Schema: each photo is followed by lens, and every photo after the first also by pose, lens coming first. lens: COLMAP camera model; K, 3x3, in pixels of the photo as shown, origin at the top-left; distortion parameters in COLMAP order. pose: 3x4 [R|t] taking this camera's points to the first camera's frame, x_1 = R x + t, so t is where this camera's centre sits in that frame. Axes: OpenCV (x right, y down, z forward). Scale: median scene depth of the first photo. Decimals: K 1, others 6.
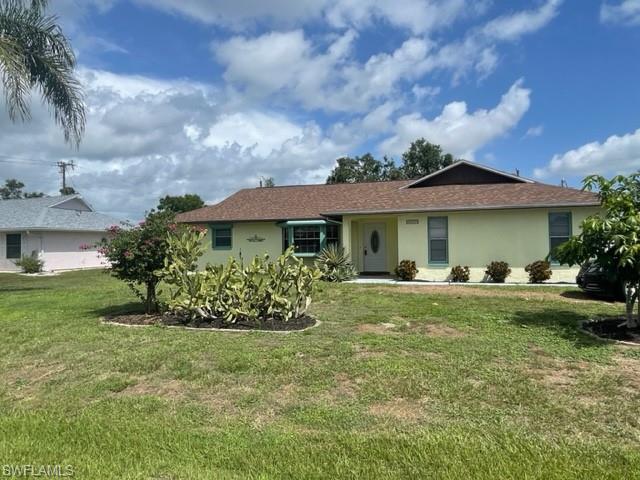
lens RADIAL K [[420.6, 0, 320.0], [0, 420.6, 240.0], [0, 0, 1]] dist [-0.003367, -0.002426]
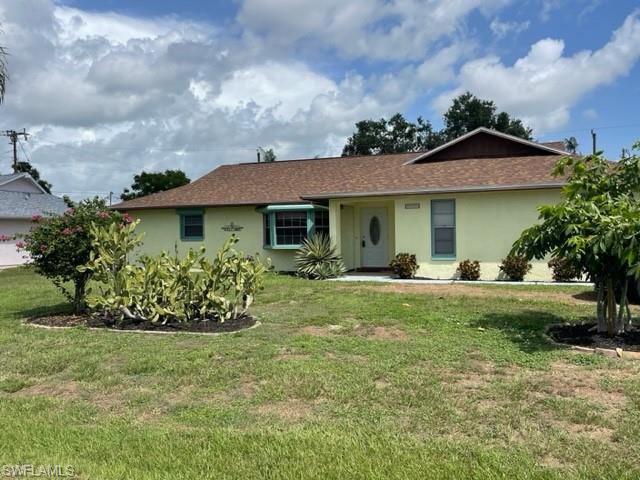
lens RADIAL K [[553.6, 0, 320.0], [0, 553.6, 240.0], [0, 0, 1]] dist [0.064340, -0.066793]
pose [[0.997886, -0.003441, -0.064900, 0.120762], [0.004995, 0.999704, 0.023811, -0.004292], [0.064799, -0.024085, 0.997608, -0.087419]]
